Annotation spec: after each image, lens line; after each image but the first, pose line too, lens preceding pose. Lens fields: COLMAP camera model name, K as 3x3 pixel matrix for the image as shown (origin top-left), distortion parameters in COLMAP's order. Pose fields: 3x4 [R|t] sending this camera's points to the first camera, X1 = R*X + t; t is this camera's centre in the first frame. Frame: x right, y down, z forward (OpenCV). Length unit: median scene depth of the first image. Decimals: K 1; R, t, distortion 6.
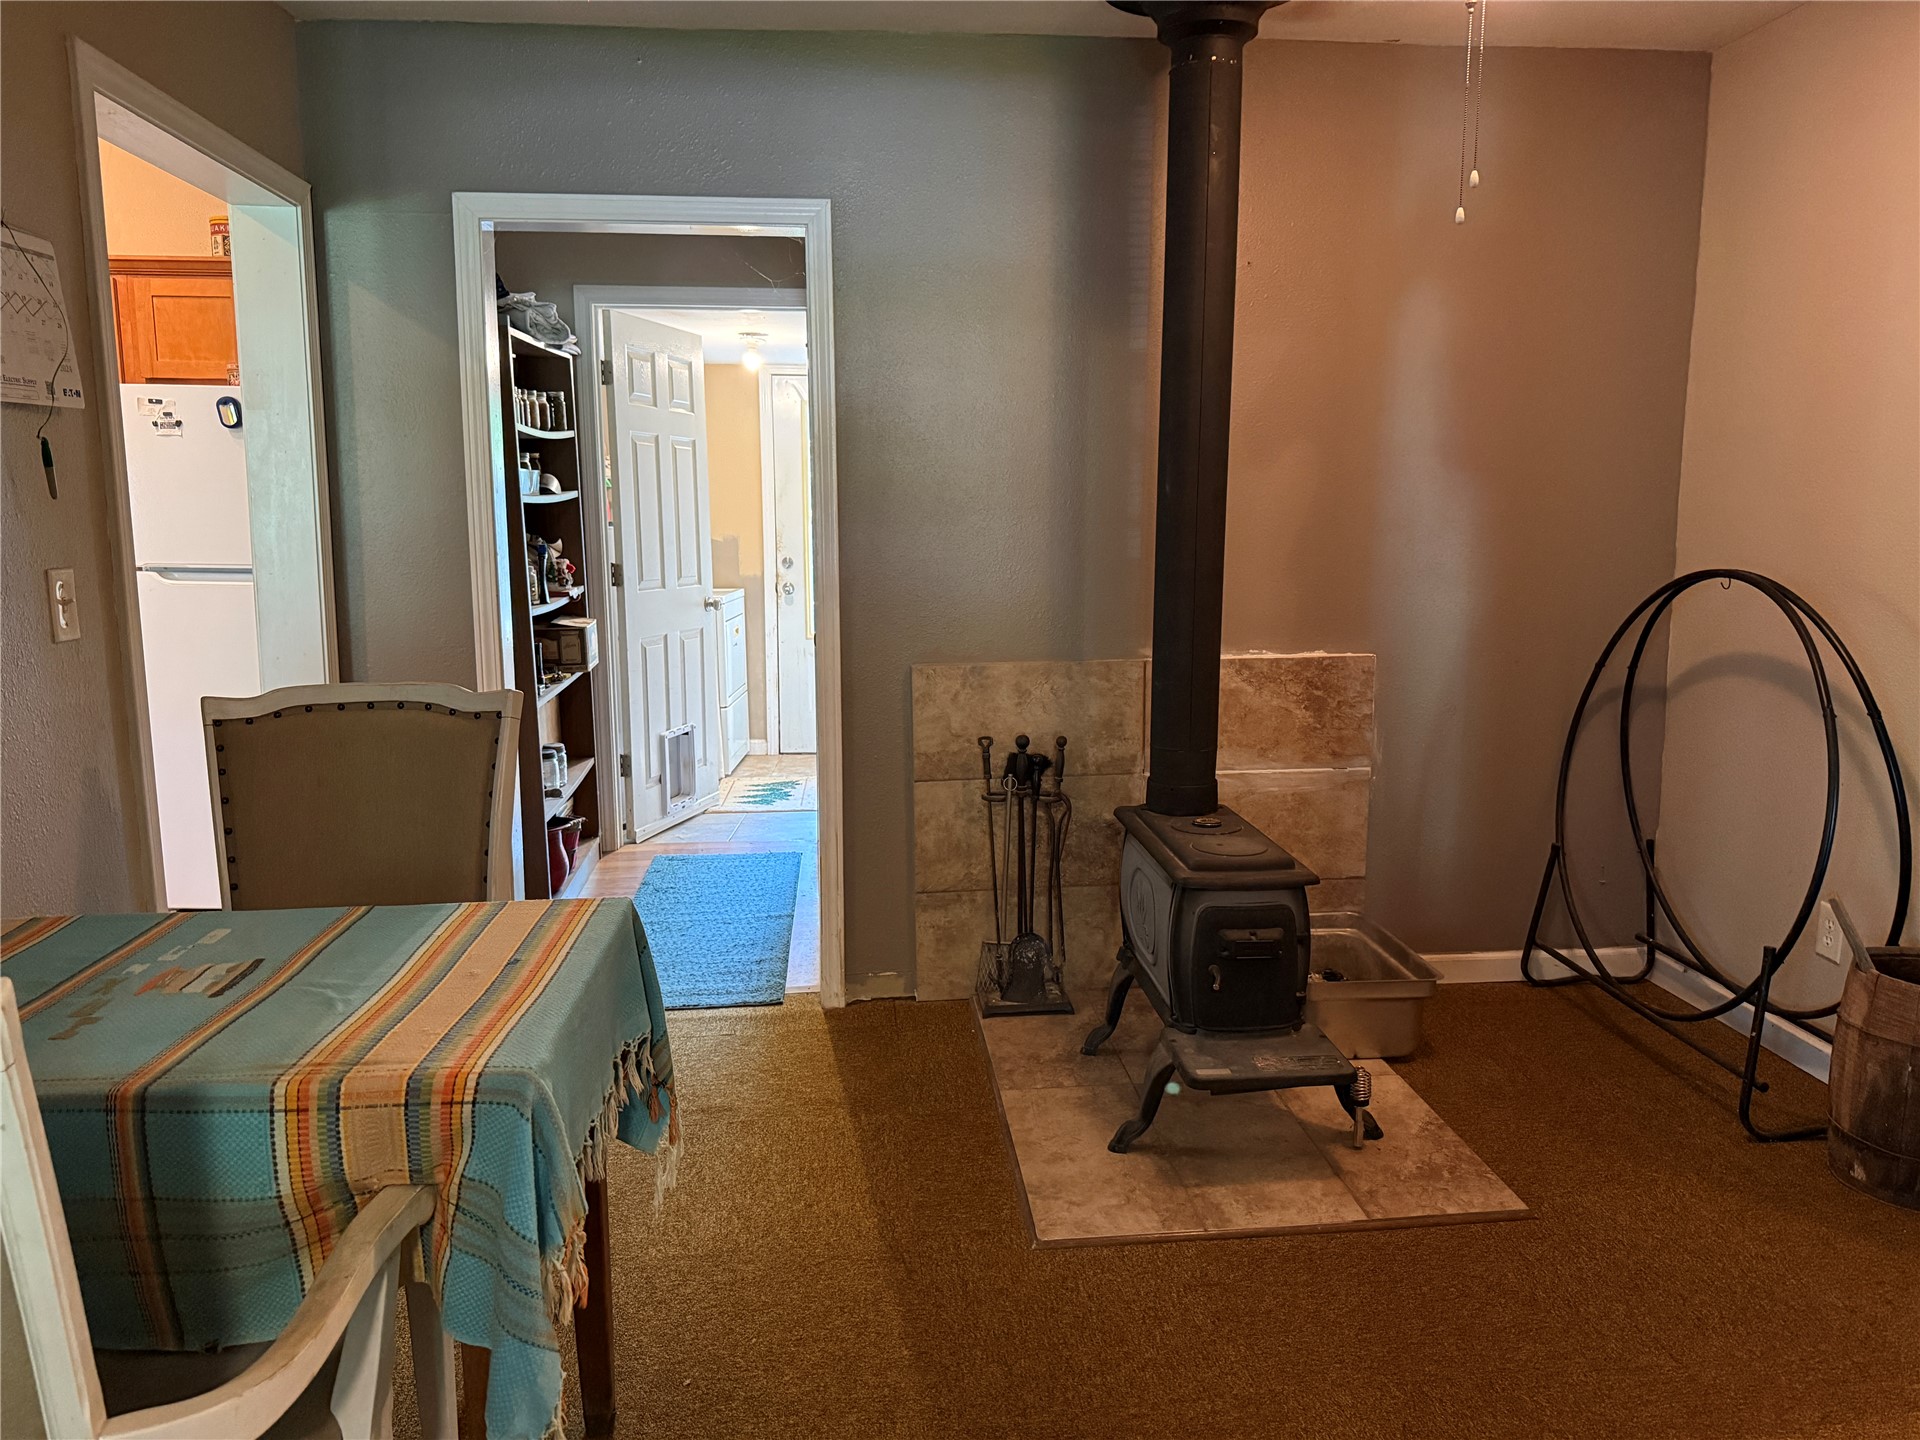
lens RADIAL K [[1347.1, 0, 961.5], [0, 1347.1, 719.4], [0, 0, 1]] dist [0.037793, -0.032978]
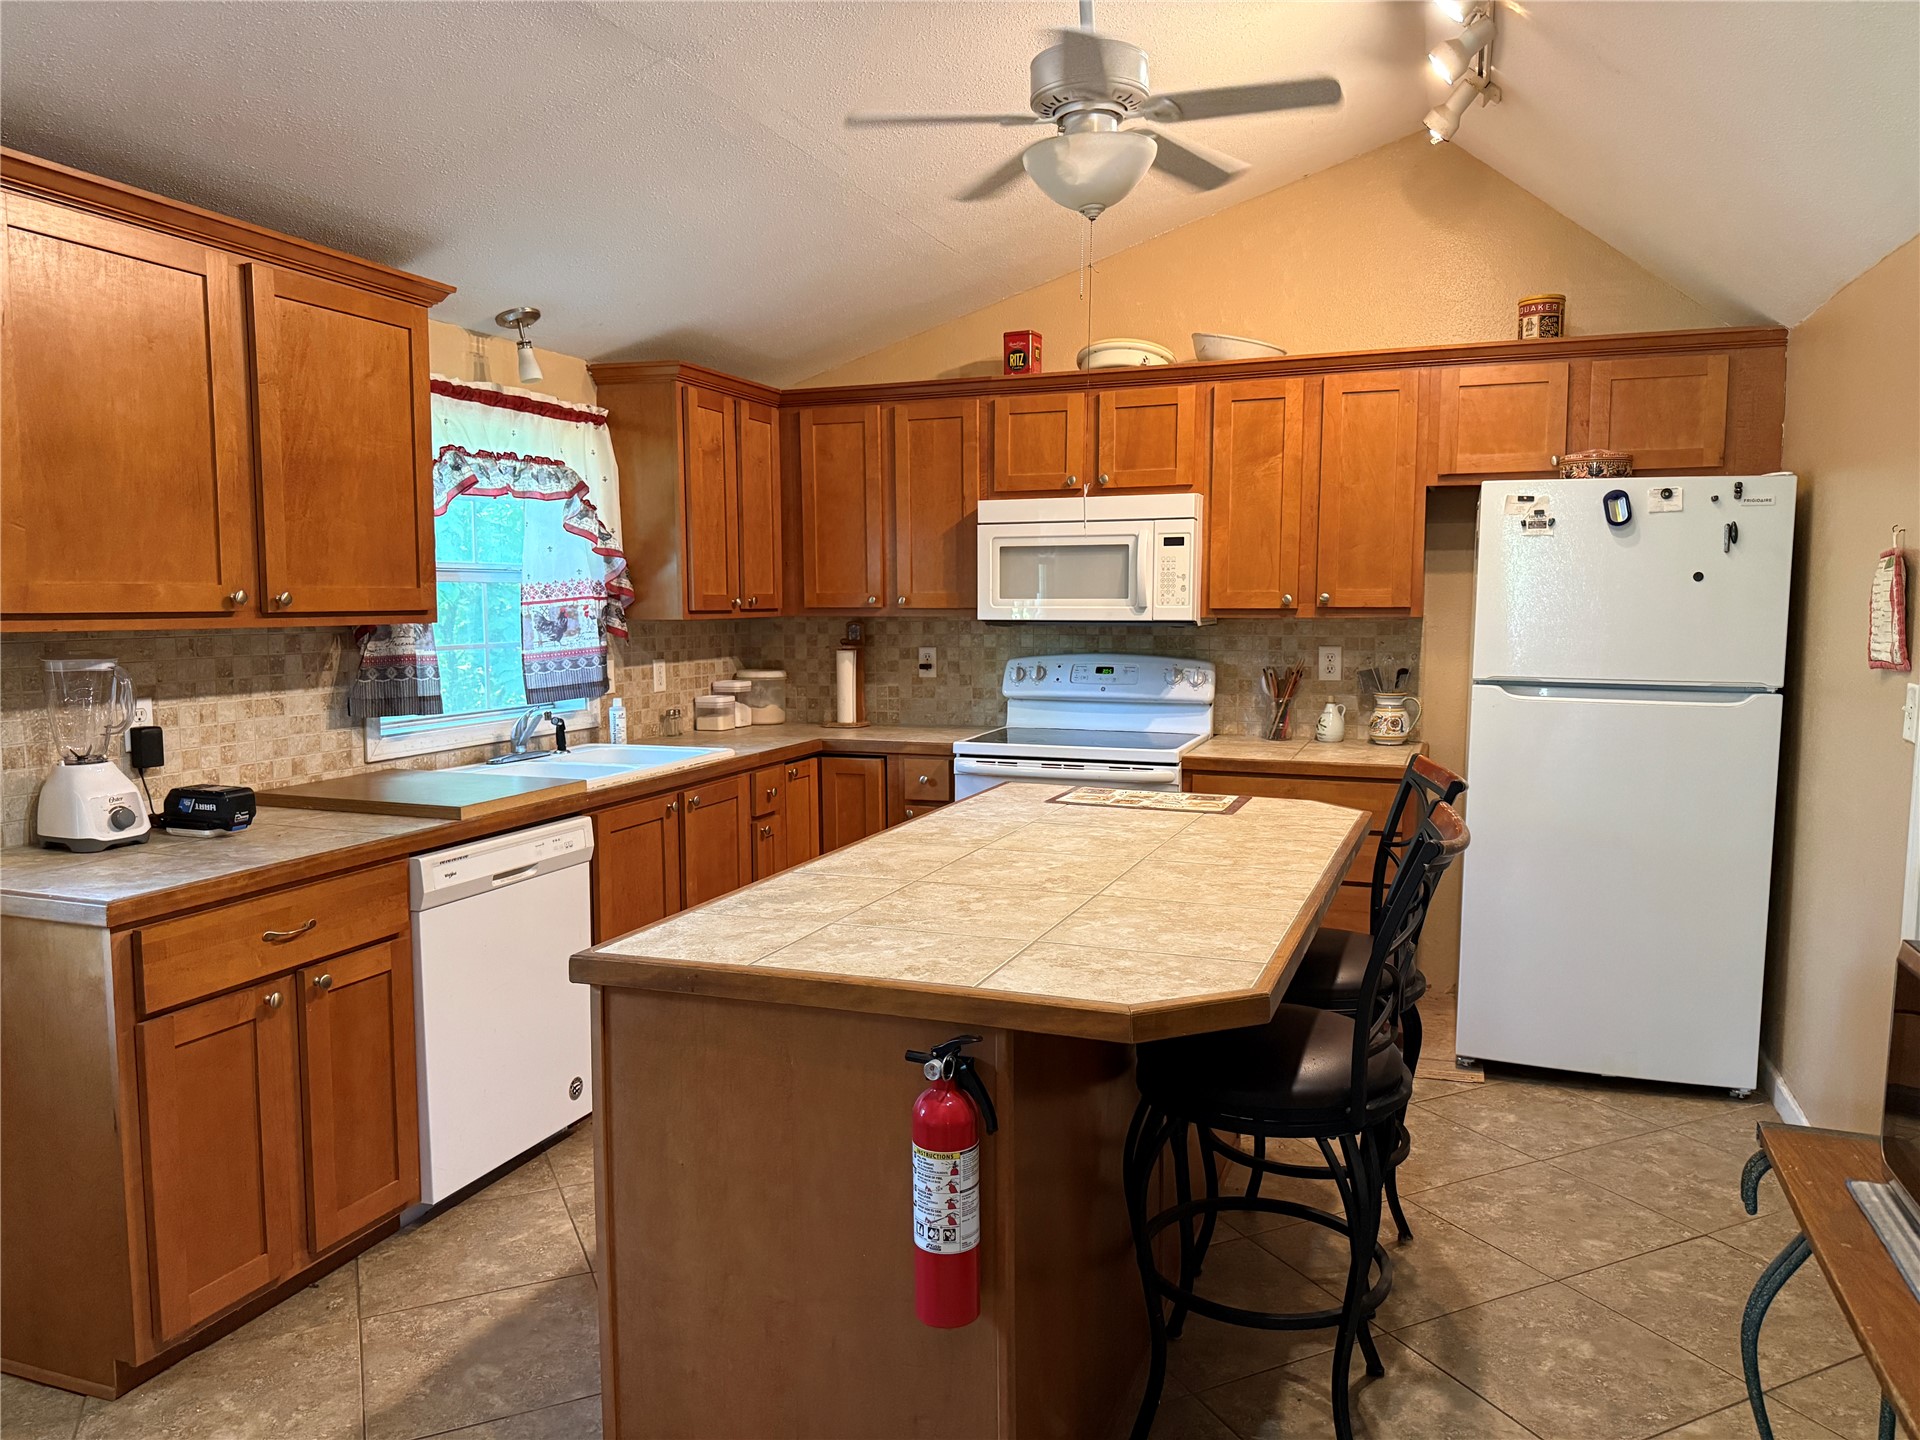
lens RADIAL K [[1347.1, 0, 992.1], [0, 1347.1, 712.5], [0, 0, 1]] dist [0.037793, -0.032978]
pose [[0.905870, 0.042144, -0.421454, -0.527708], [-0.068181, 0.996570, -0.046894, -0.025752], [0.418032, 0.071215, 0.905637, 0.045828]]
